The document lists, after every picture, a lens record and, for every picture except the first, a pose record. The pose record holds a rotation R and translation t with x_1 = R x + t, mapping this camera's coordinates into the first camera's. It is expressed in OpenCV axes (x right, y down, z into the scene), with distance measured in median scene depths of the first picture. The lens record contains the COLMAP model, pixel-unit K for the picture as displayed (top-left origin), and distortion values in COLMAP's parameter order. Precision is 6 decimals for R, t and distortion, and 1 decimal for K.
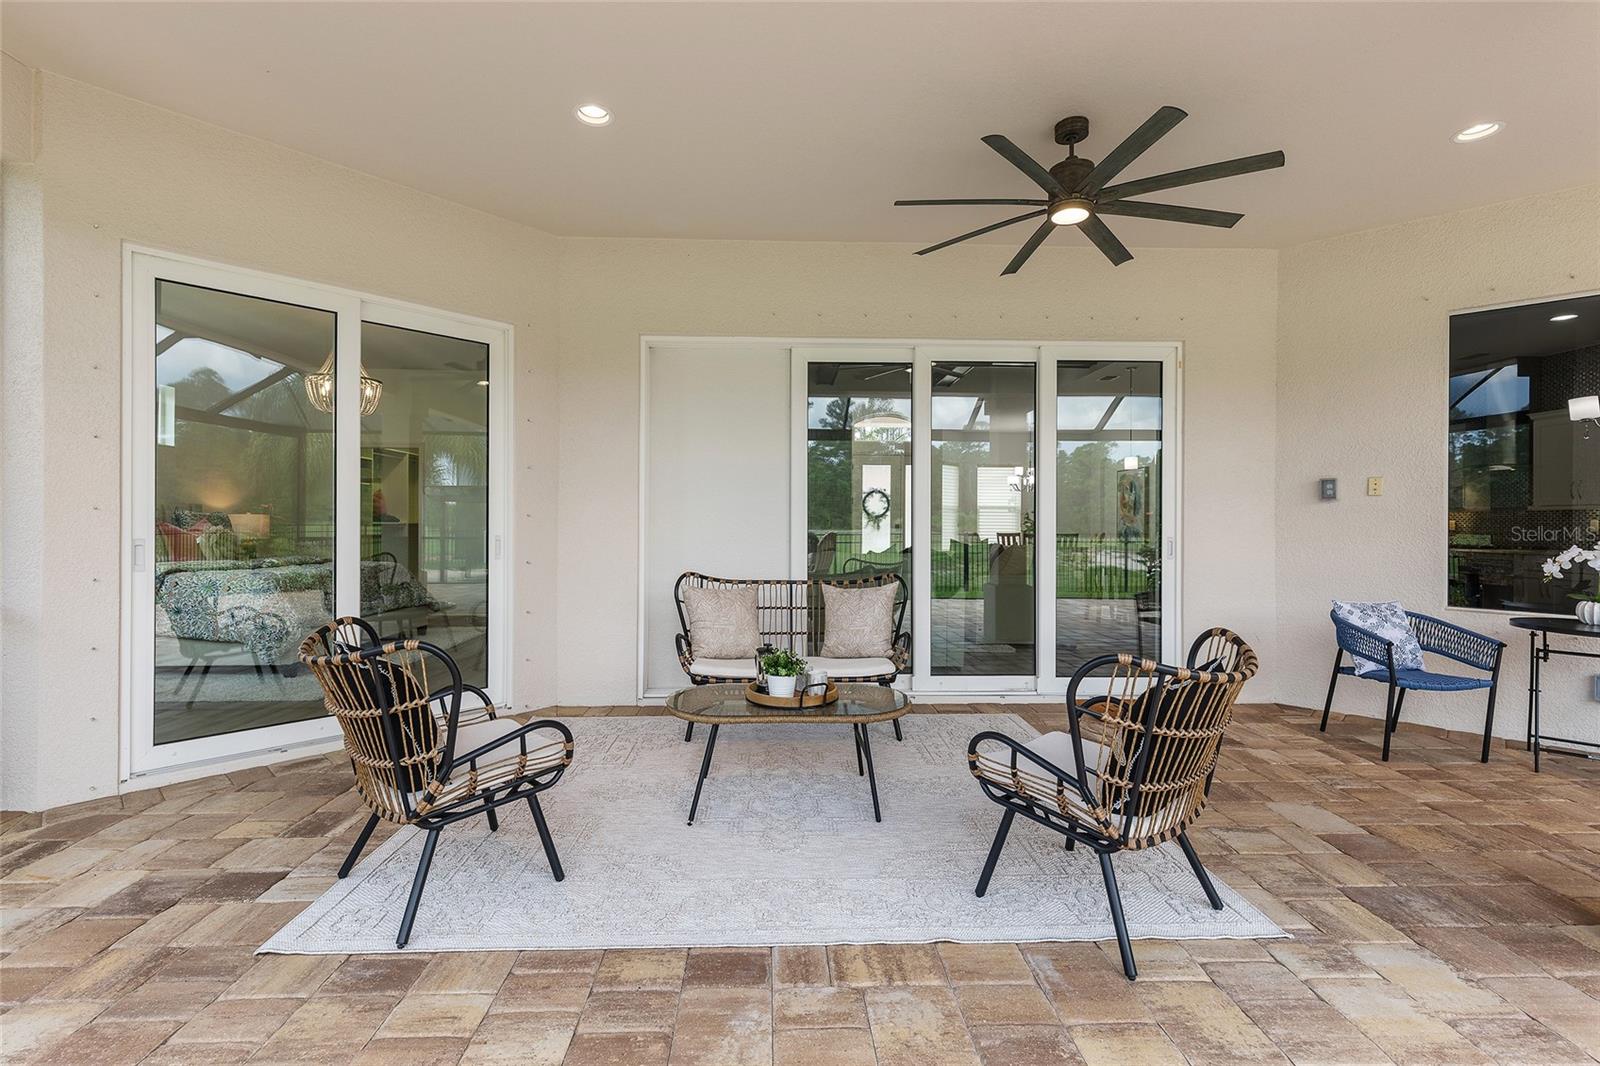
lens RADIAL K [[718.1, 0, 805.0], [0, 718.1, 522.9], [0, 0, 1]] dist [0.009070, -0.000504]
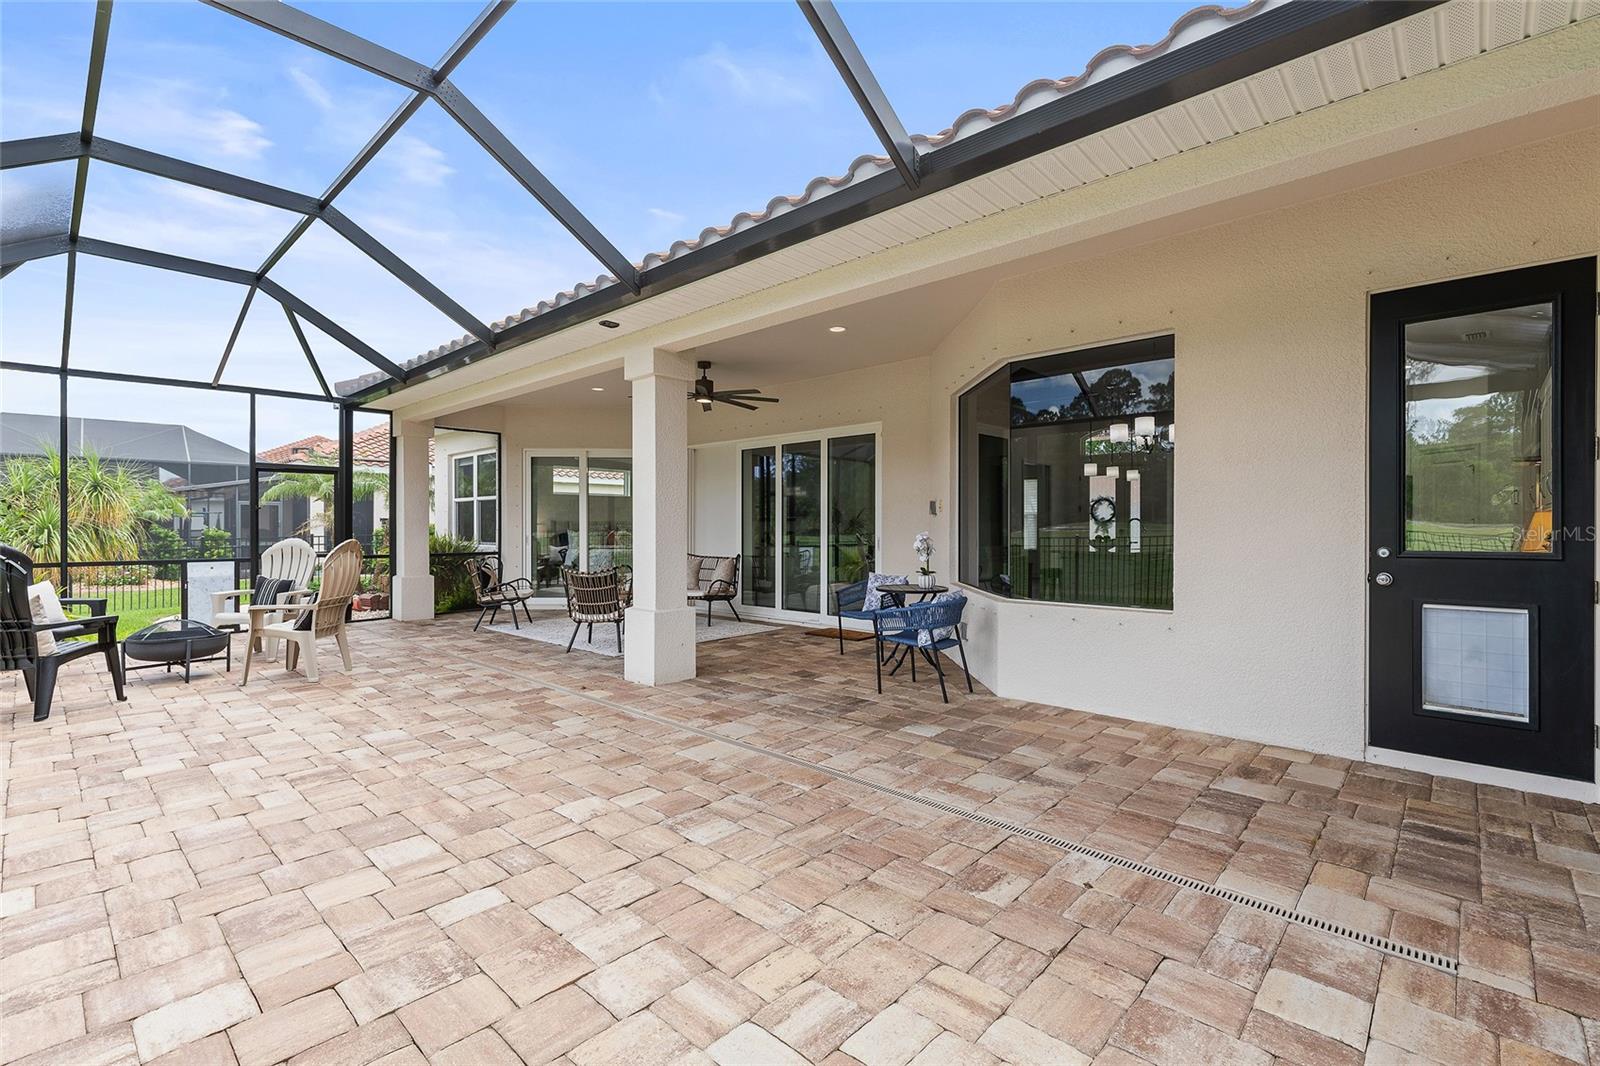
lens RADIAL K [[718.1, 0, 806.7], [0, 718.1, 529.4], [0, 0, 1]] dist [0.009070, -0.000504]
pose [[0.705426, -0.003276, -0.708776, 1.880553], [0.005142, 0.999987, 0.000496, -0.001429], [0.708765, -0.003995, 0.705433, -0.359456]]
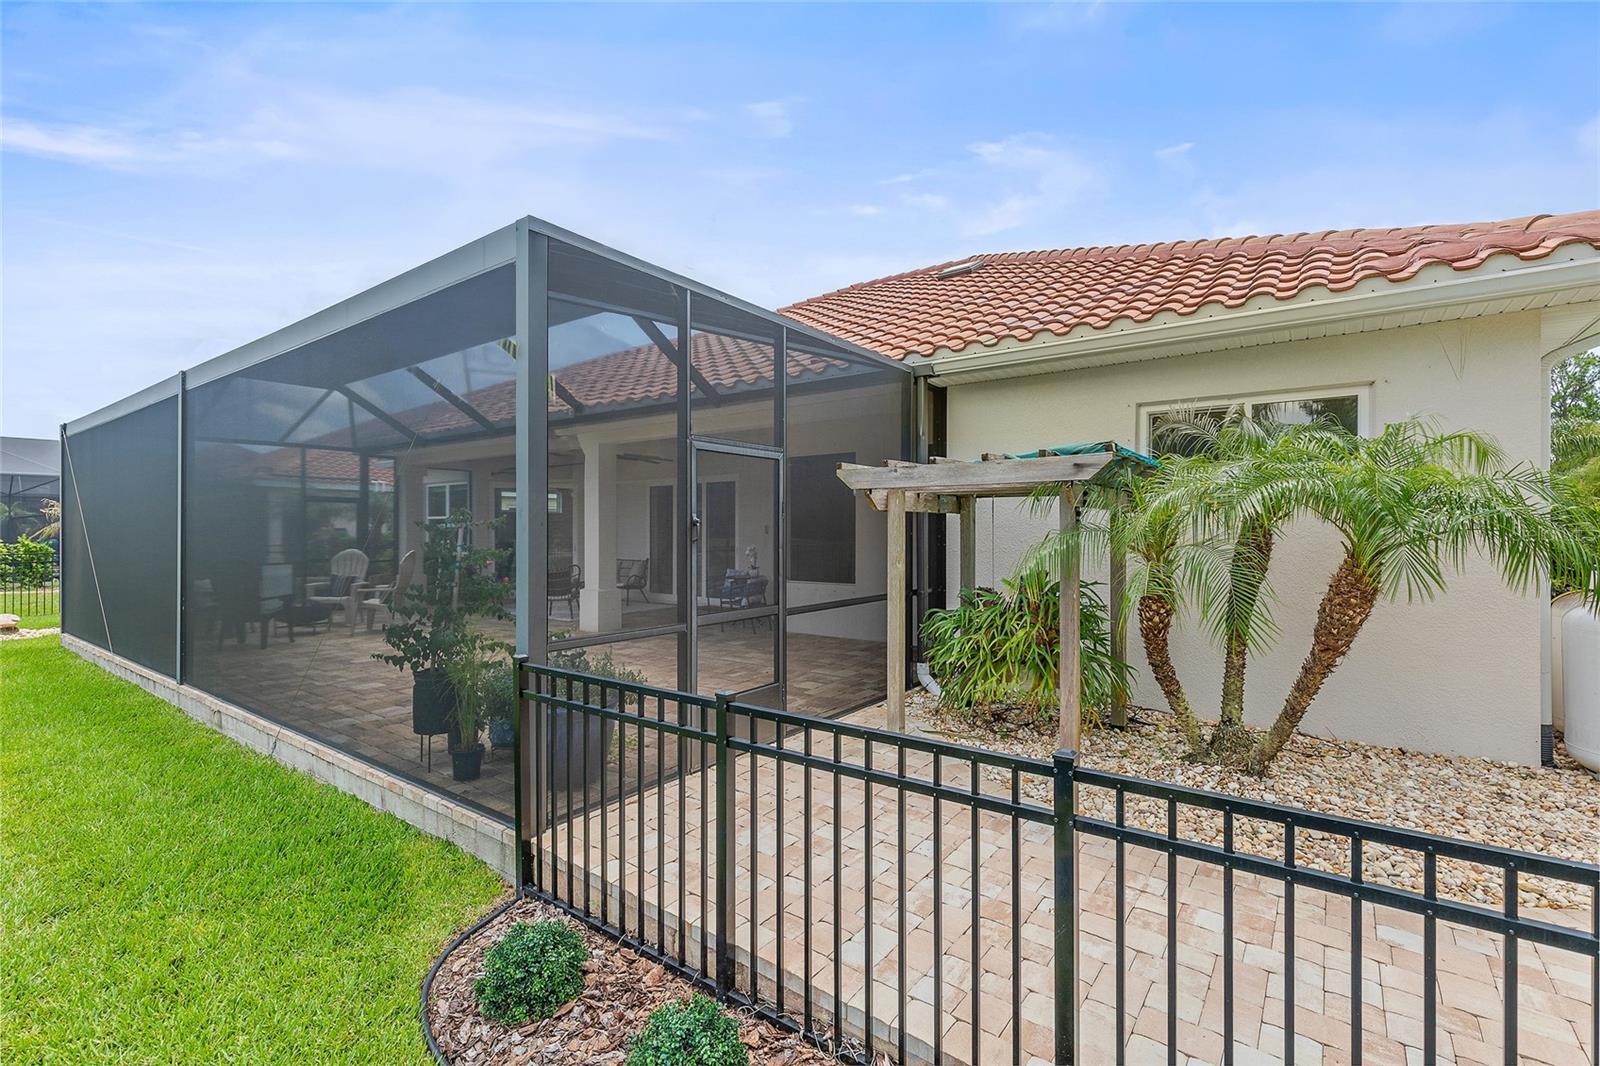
lens RADIAL K [[718.1, 0, 799.8], [0, 718.1, 530.6], [0, 0, 1]] dist [0.009070, -0.000504]
pose [[0.780603, -0.004520, -0.625011, 2.884505], [0.004203, 0.999989, -0.001983, -0.048334], [0.625013, -0.001079, 0.780614, -1.176670]]
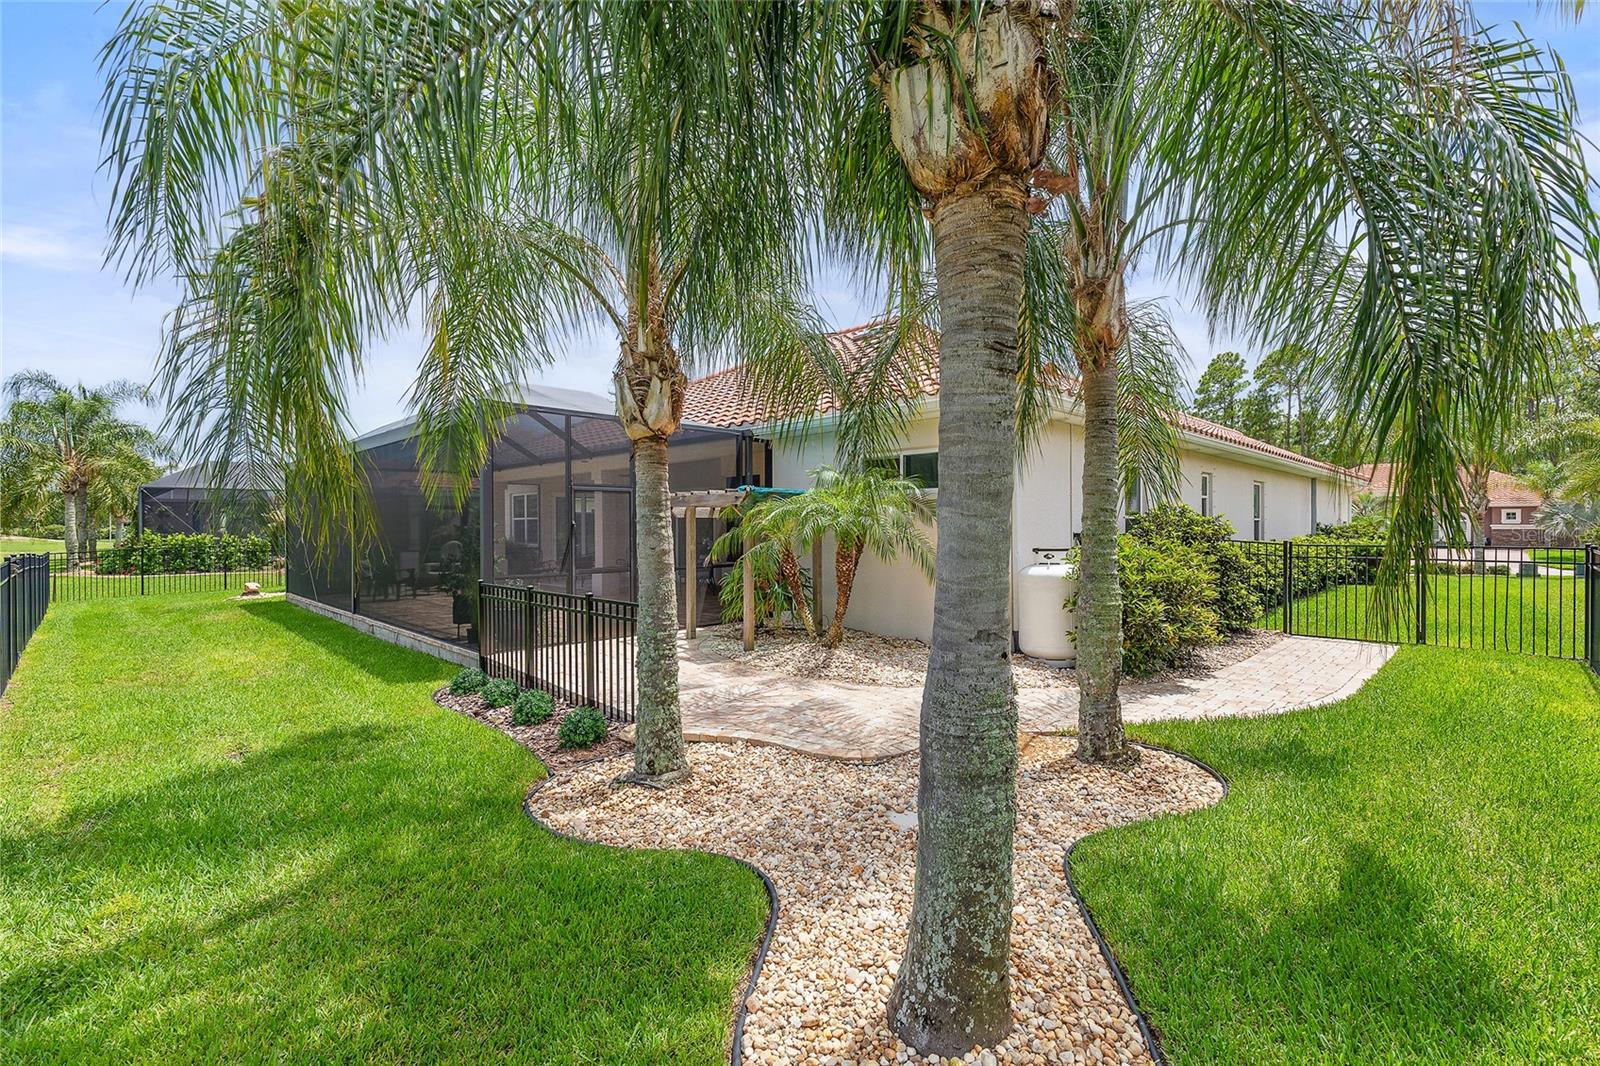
lens RADIAL K [[718.1, 0, 806.5], [0, 718.1, 528.5], [0, 0, 1]] dist [0.009070, -0.000504]
pose [[0.686561, -0.005917, -0.727049, 4.429187], [0.011600, 0.999929, 0.002816, -0.051818], [0.726980, -0.010367, 0.686580, -1.499912]]
